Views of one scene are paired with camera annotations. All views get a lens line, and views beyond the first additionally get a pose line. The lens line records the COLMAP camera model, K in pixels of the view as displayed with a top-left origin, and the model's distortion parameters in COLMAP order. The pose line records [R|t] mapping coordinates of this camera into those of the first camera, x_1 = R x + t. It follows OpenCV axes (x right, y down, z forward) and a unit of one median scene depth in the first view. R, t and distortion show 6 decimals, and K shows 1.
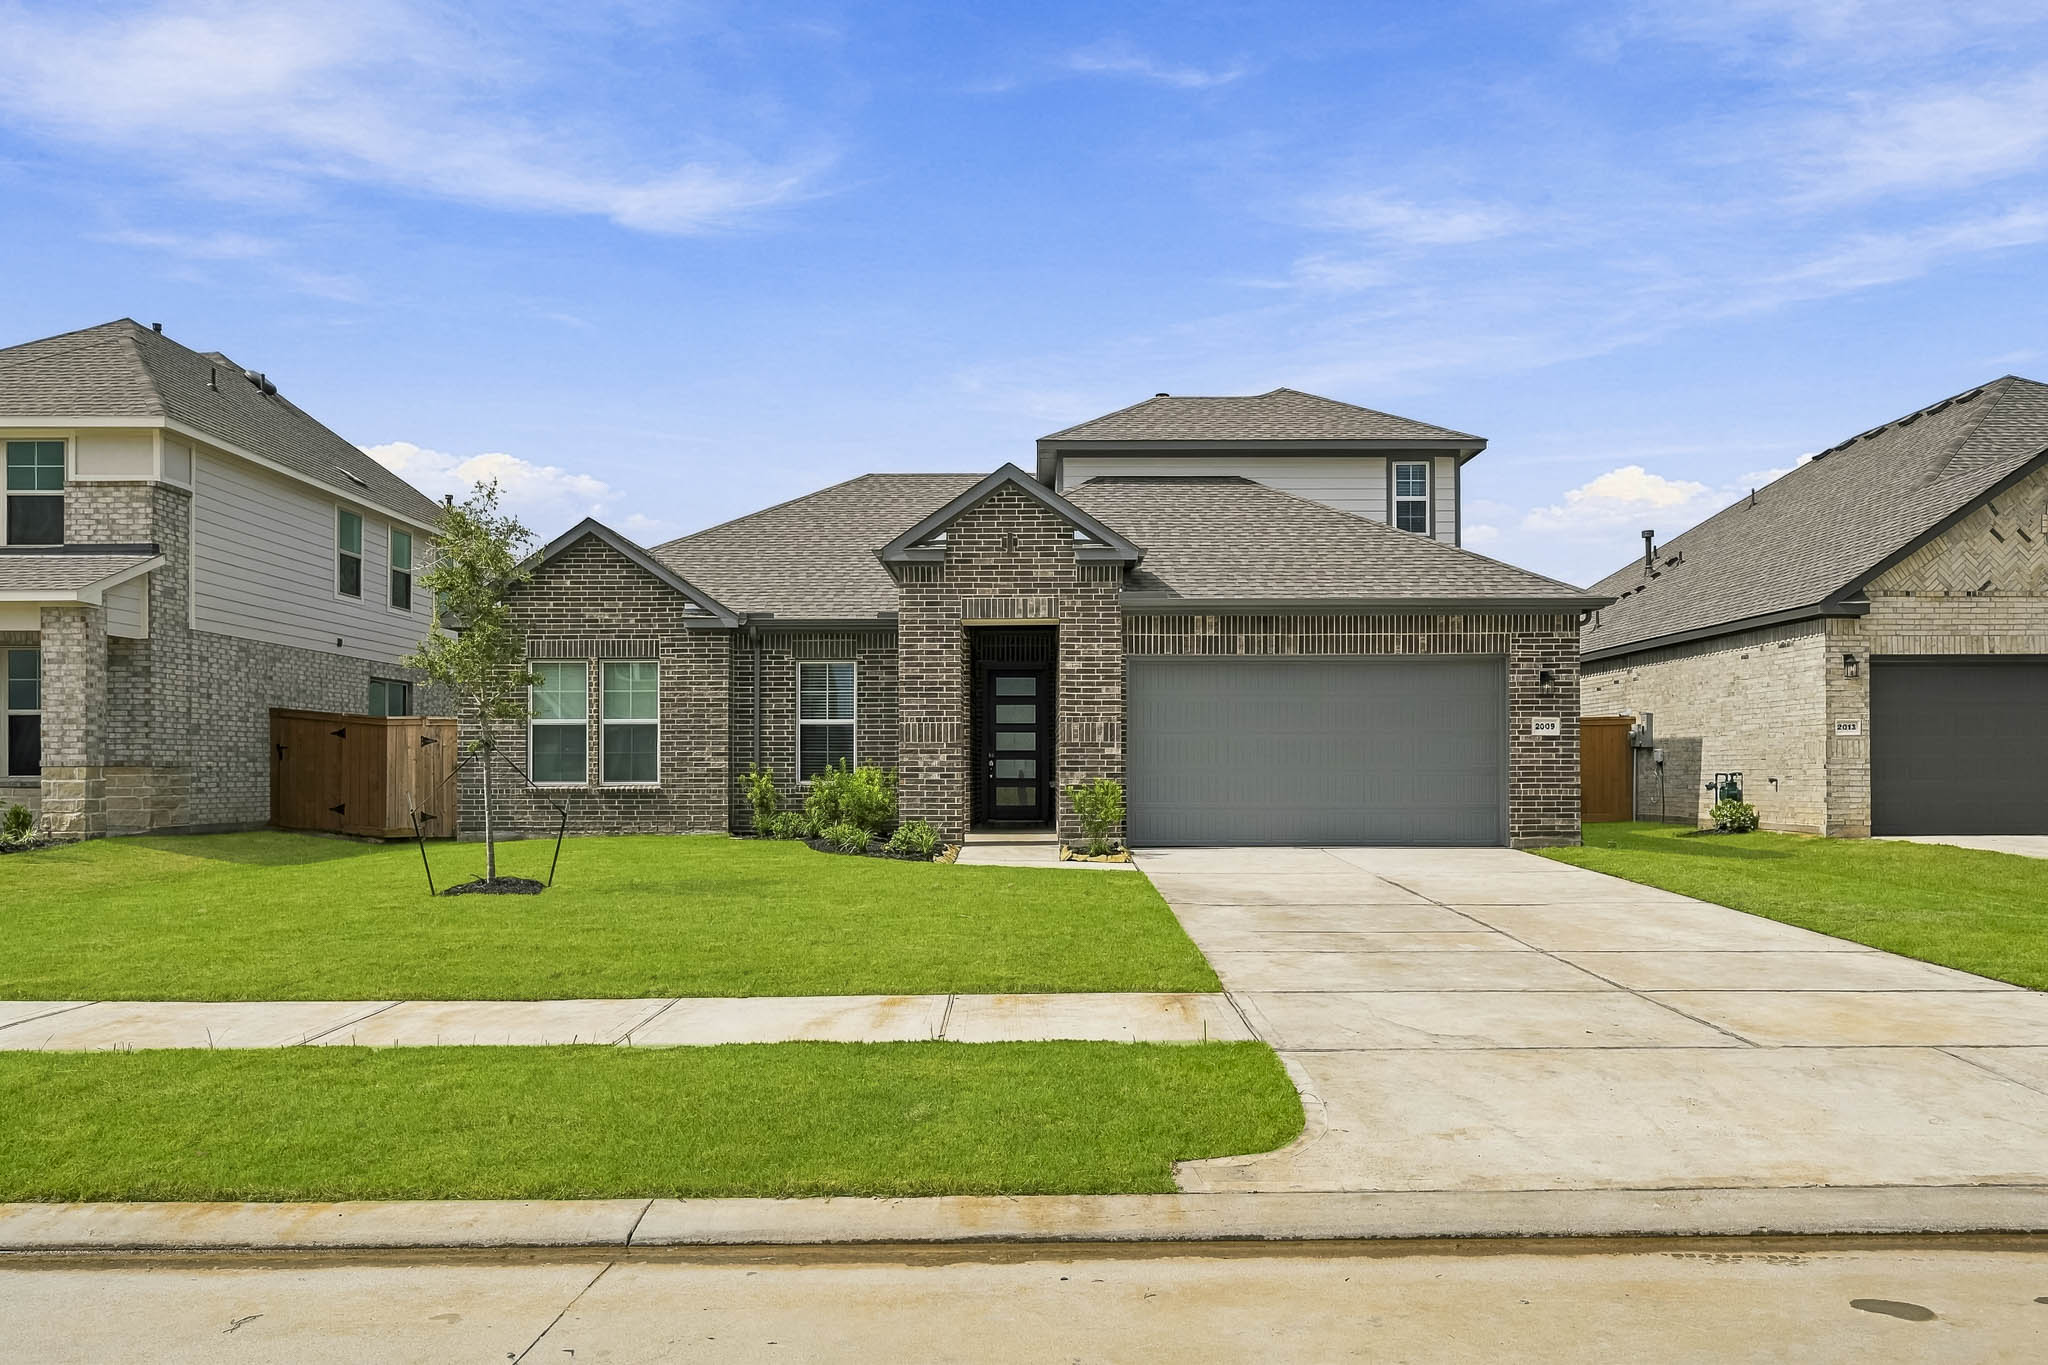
lens RADIAL K [[822.3, 0, 1021.8], [0, 822.3, 677.4], [0, 0, 1]] dist [0.000271, 0.000091]
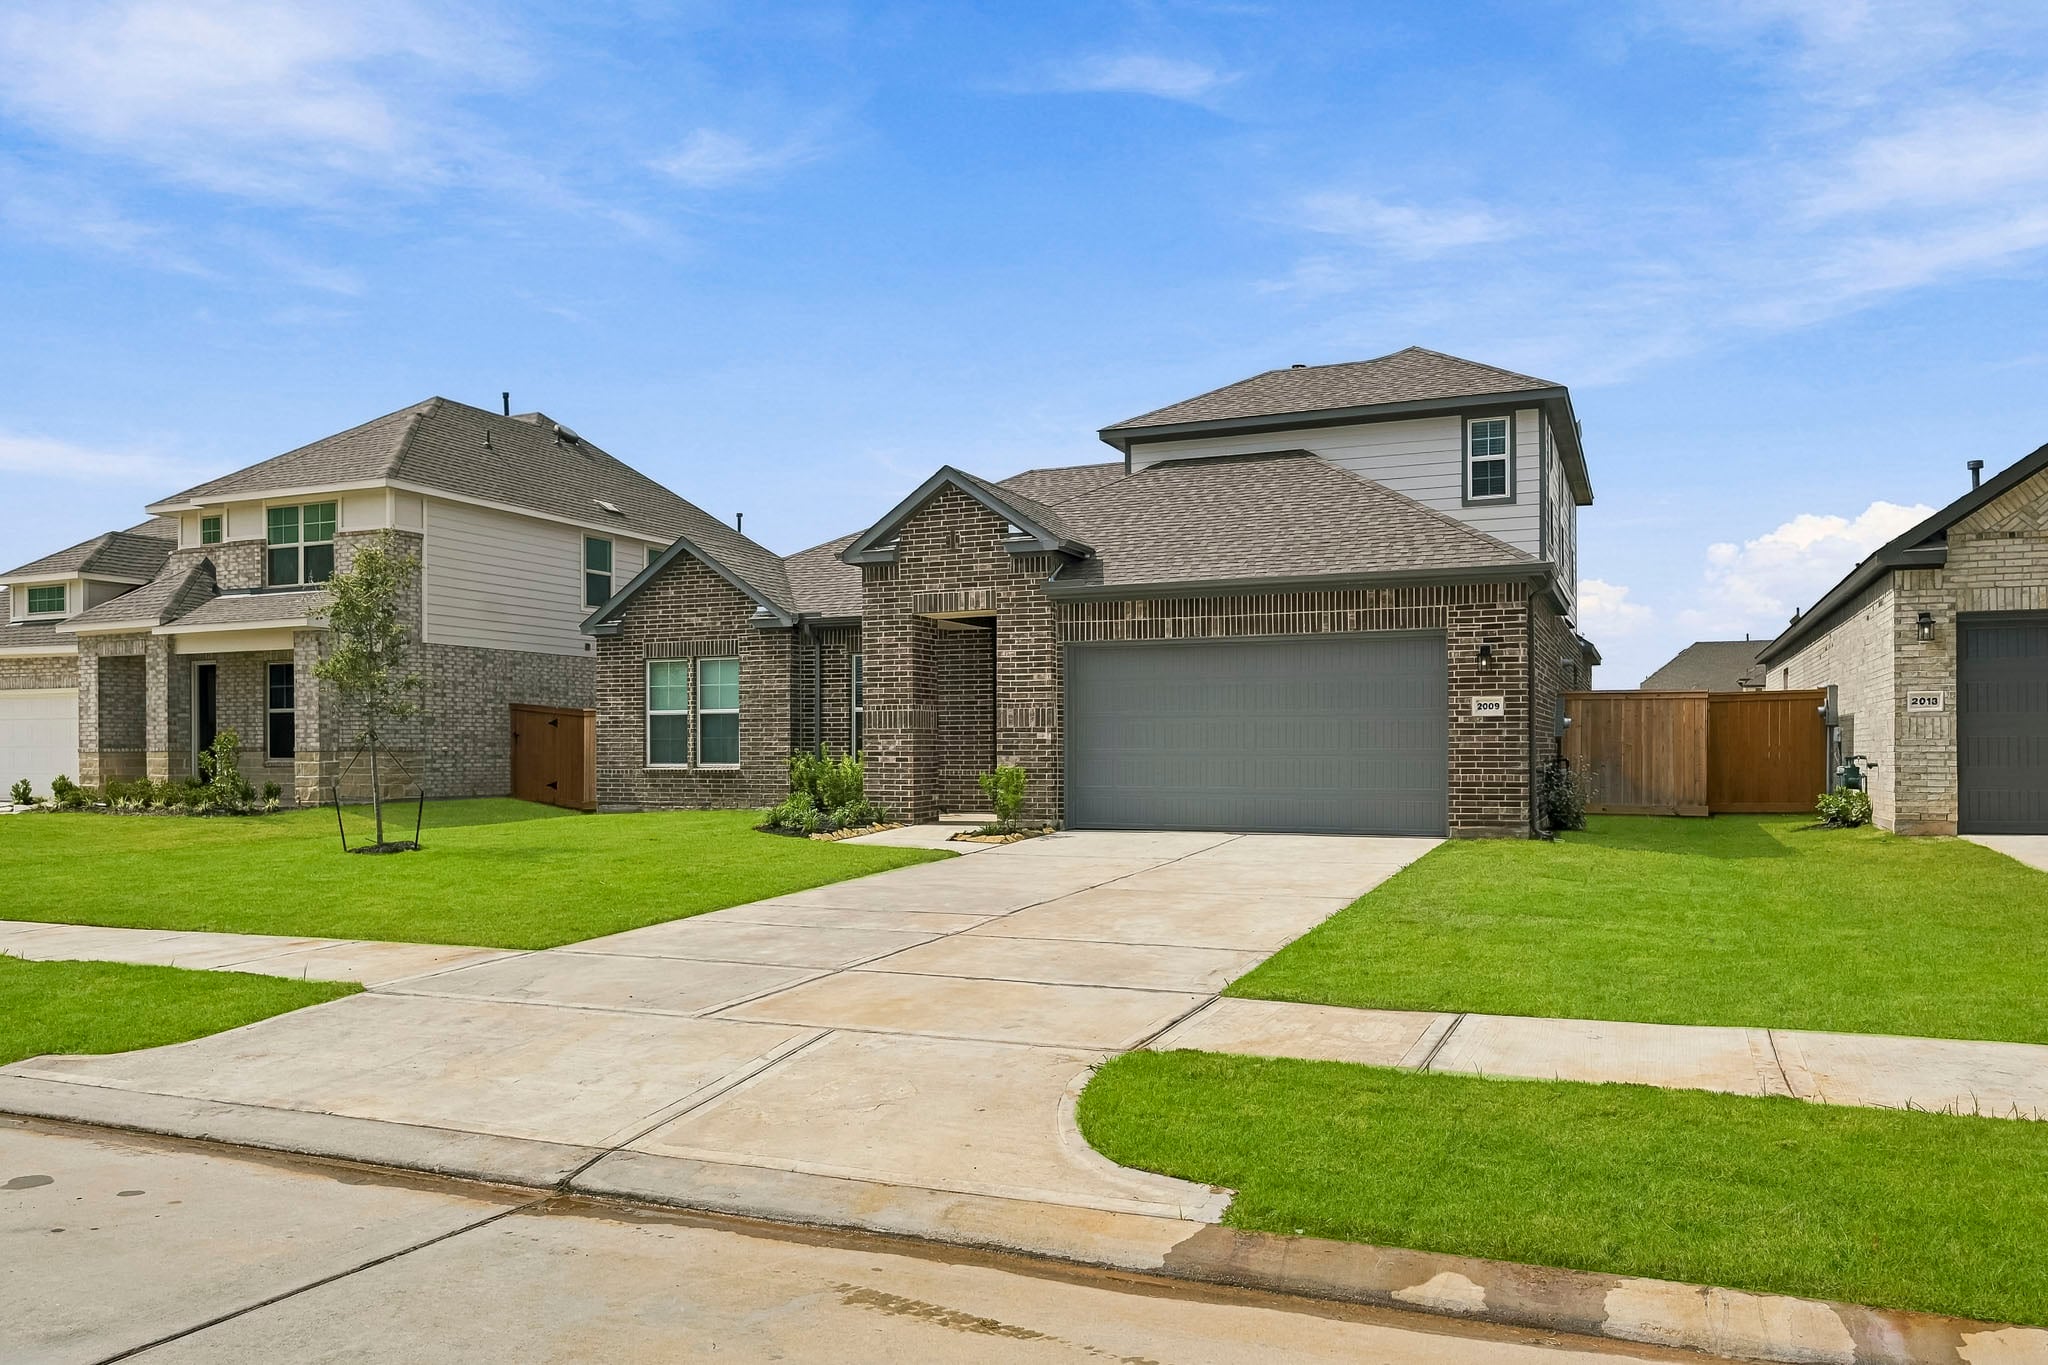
lens RADIAL K [[797.3, 0, 1024.1], [0, 797.3, 666.9], [0, 0, 1]] dist [0.001418, 0.000015]
pose [[0.973847, -0.025431, -0.225775, 0.247345], [0.026989, 0.999628, 0.003820, -0.001144], [0.225594, -0.009813, 0.974172, 0.013600]]
